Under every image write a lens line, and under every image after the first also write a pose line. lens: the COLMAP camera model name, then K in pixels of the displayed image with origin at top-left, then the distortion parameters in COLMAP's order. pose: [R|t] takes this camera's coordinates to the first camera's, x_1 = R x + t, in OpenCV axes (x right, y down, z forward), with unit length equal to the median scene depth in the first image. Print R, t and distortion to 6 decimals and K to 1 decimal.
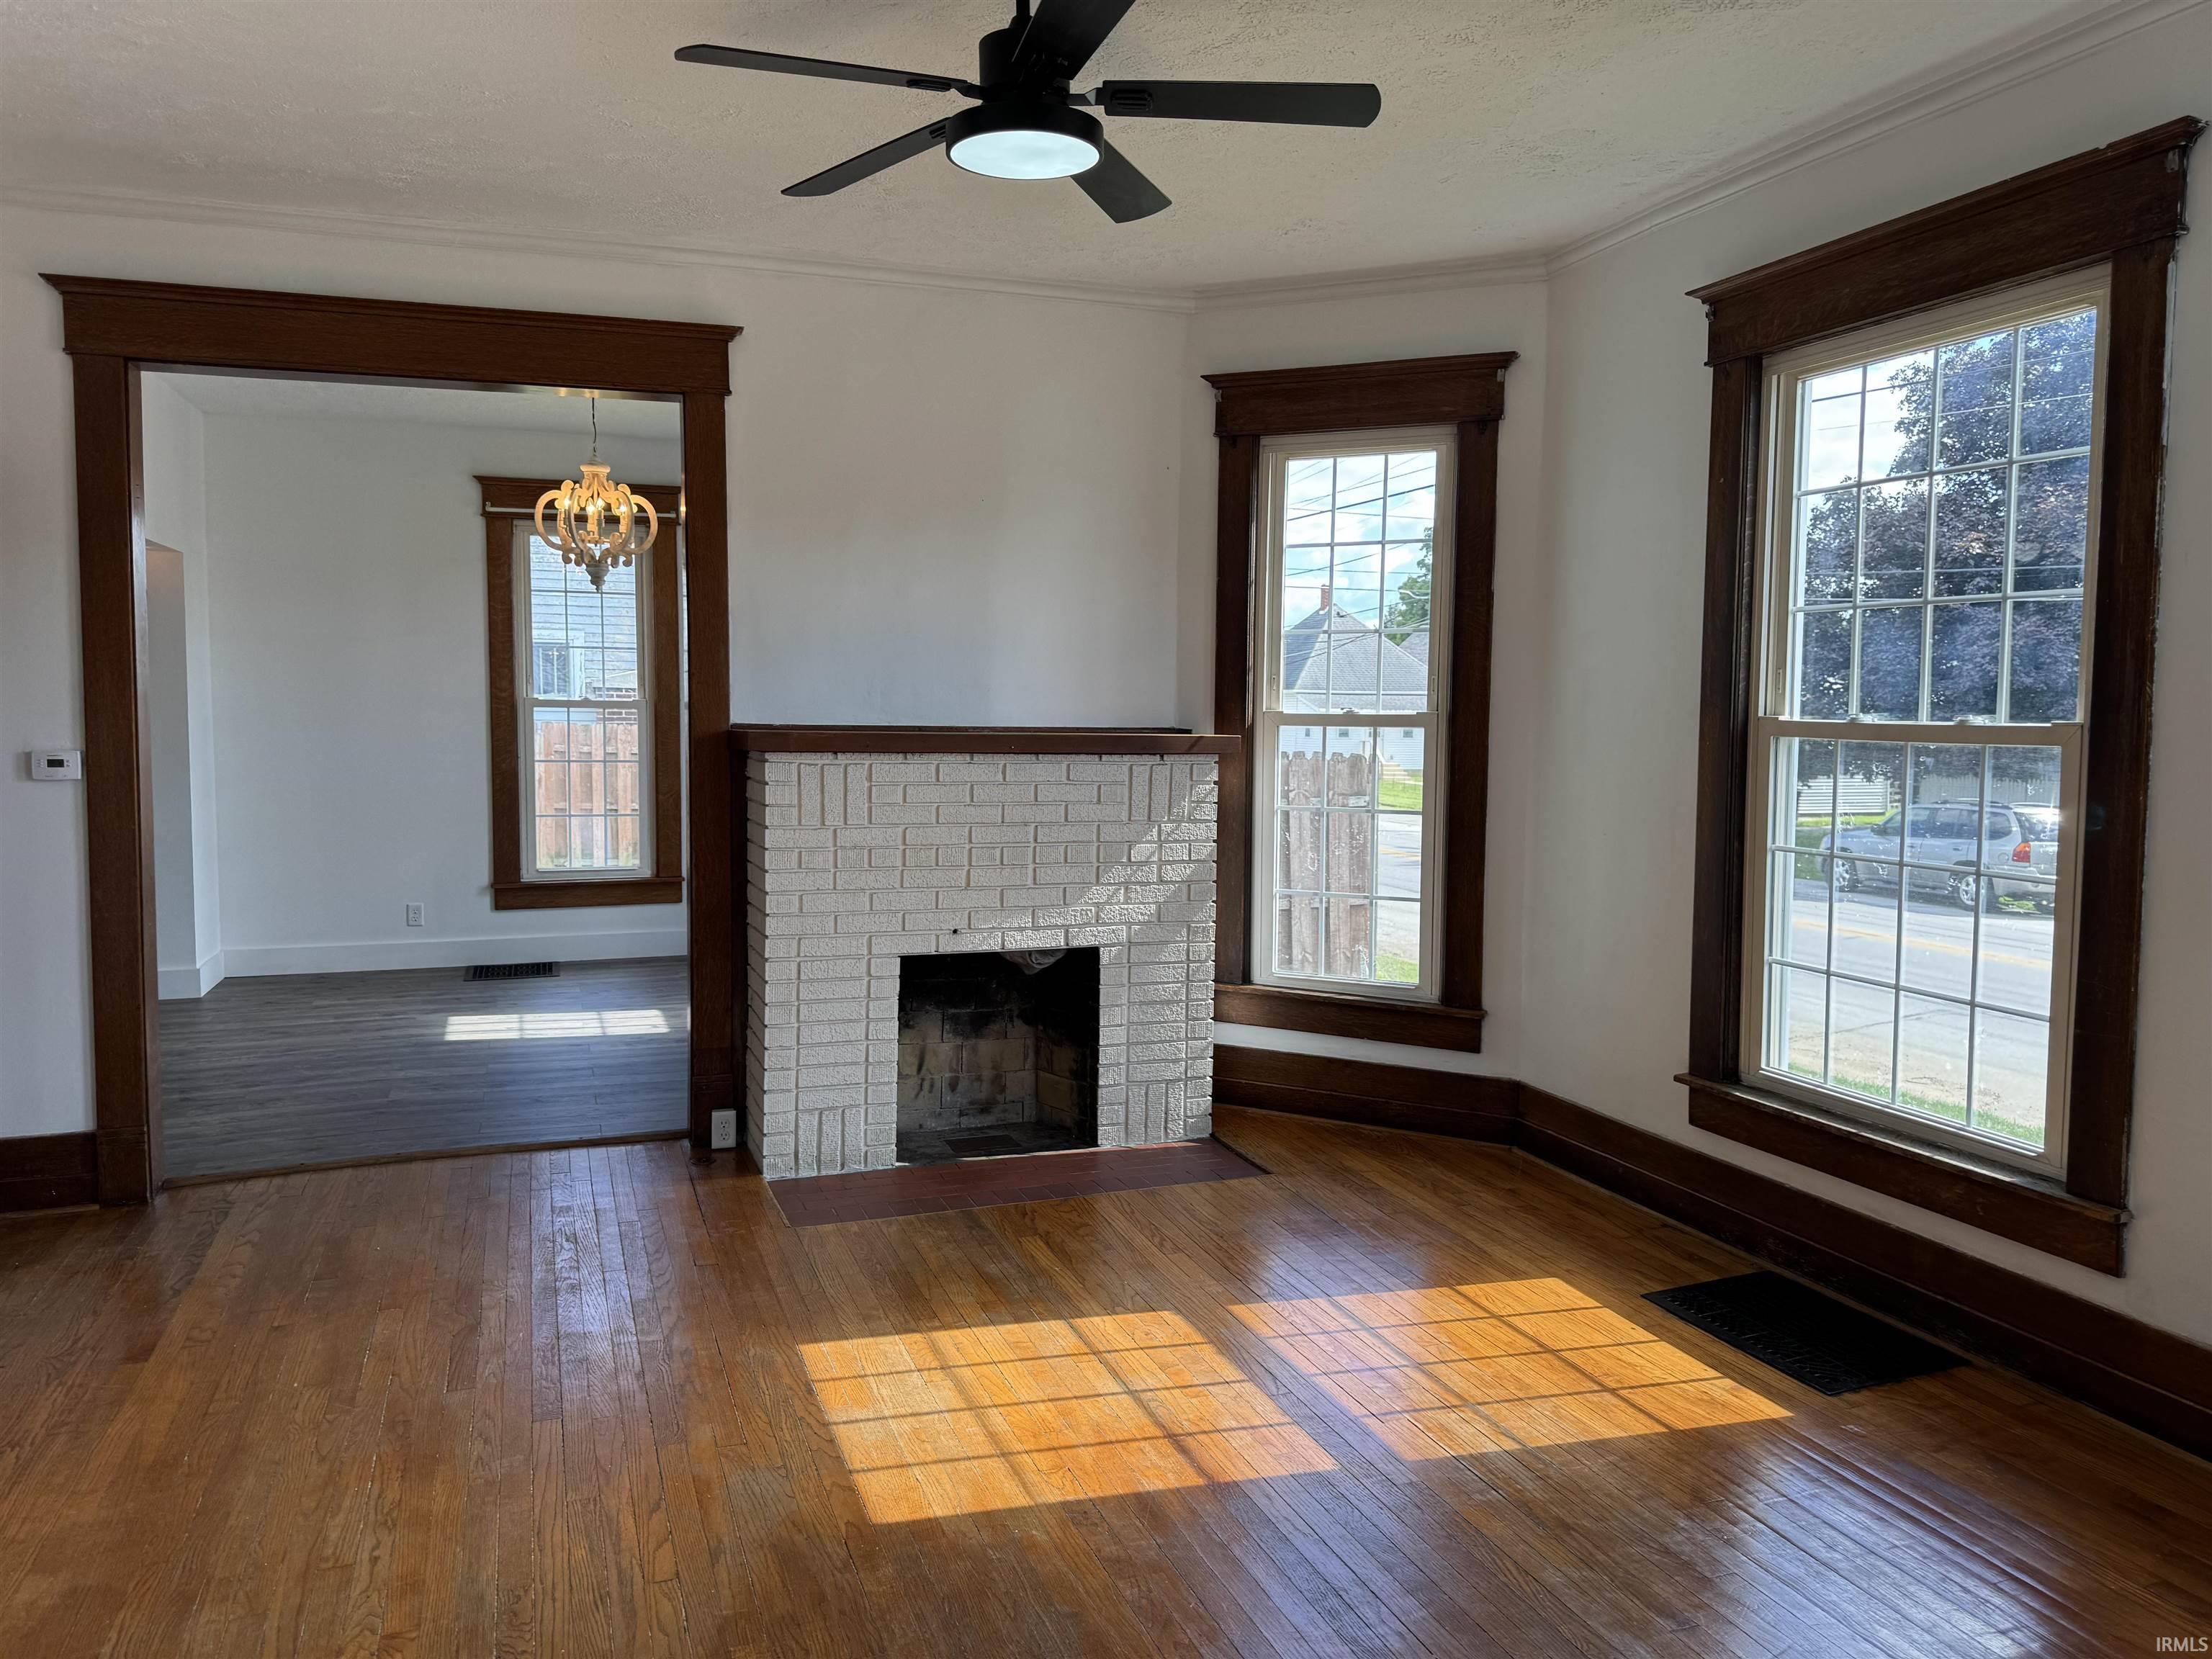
lens RADIAL K [[1547.0, 0, 1095.0], [0, 1547.0, 812.2], [0, 0, 1]] dist [0.145490, -0.210723]
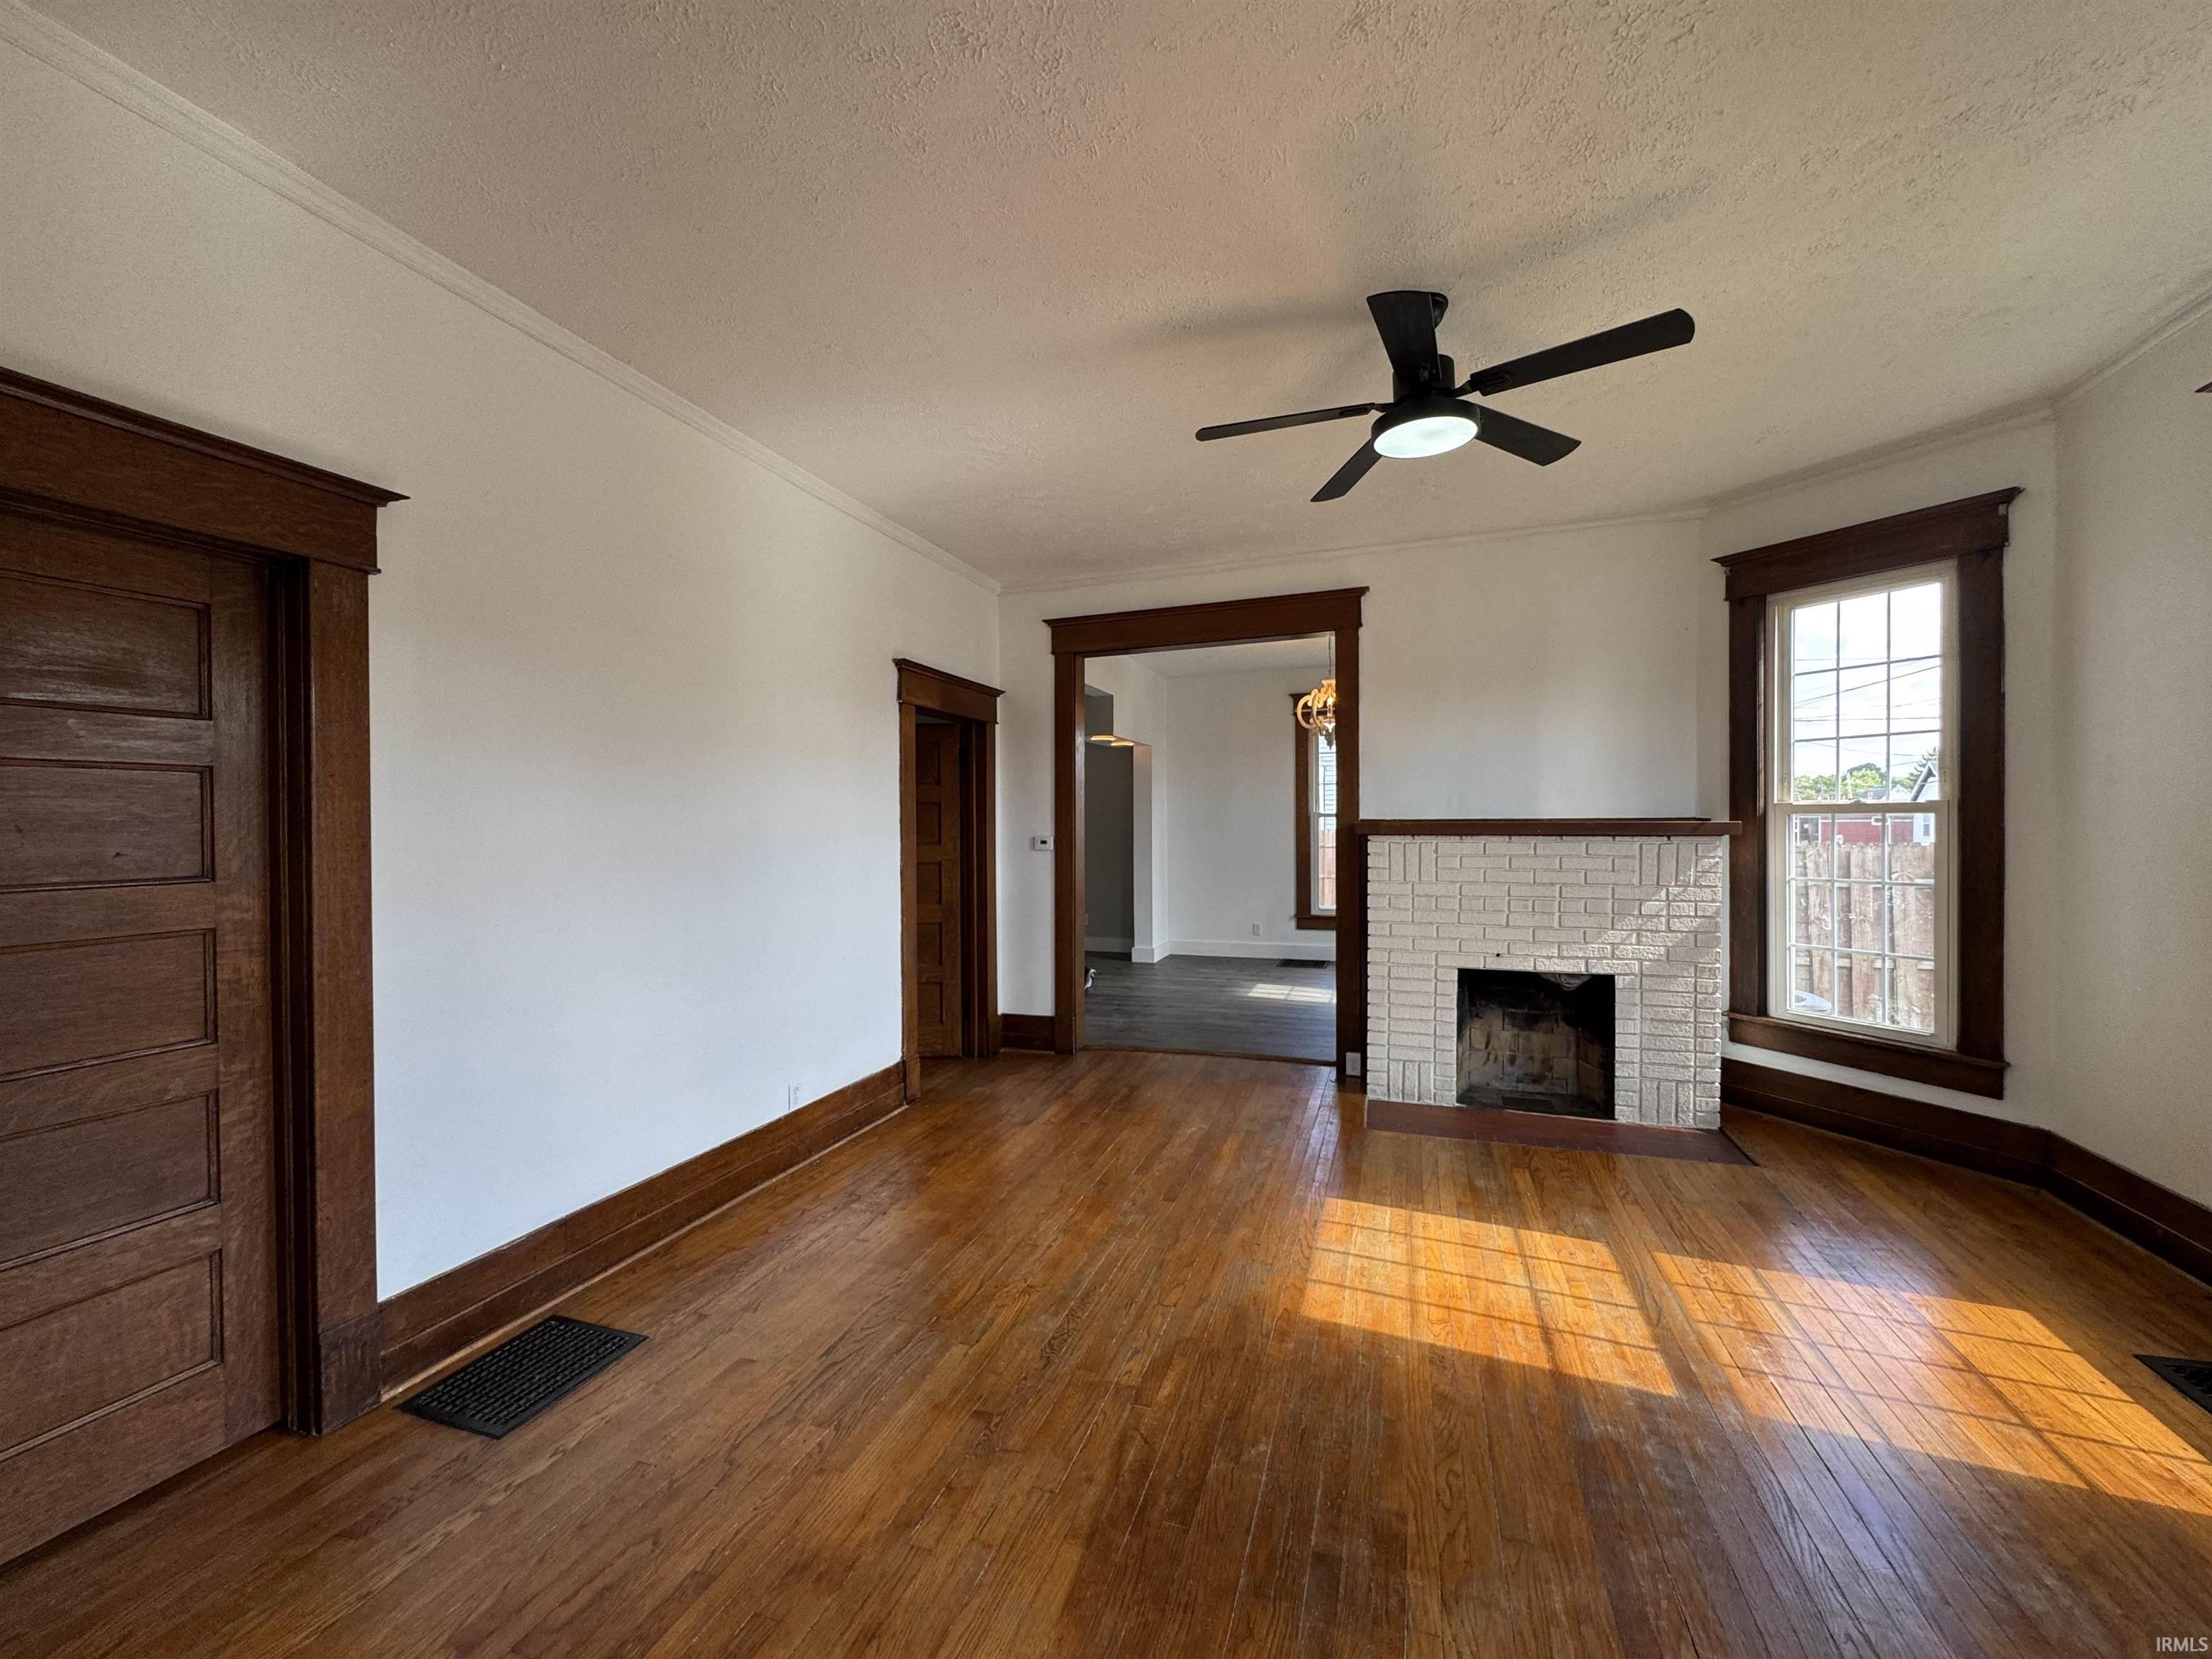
lens RADIAL K [[890.9, 0, 1106.0], [0, 890.9, 829.5], [0, 0, 1]] dist [-0.000841, 0.003271]
pose [[0.785435, -0.010326, -0.618858, 0.144003], [-0.027712, 0.998271, -0.051829, 0.011124], [0.618323, 0.057858, 0.783791, 0.087205]]
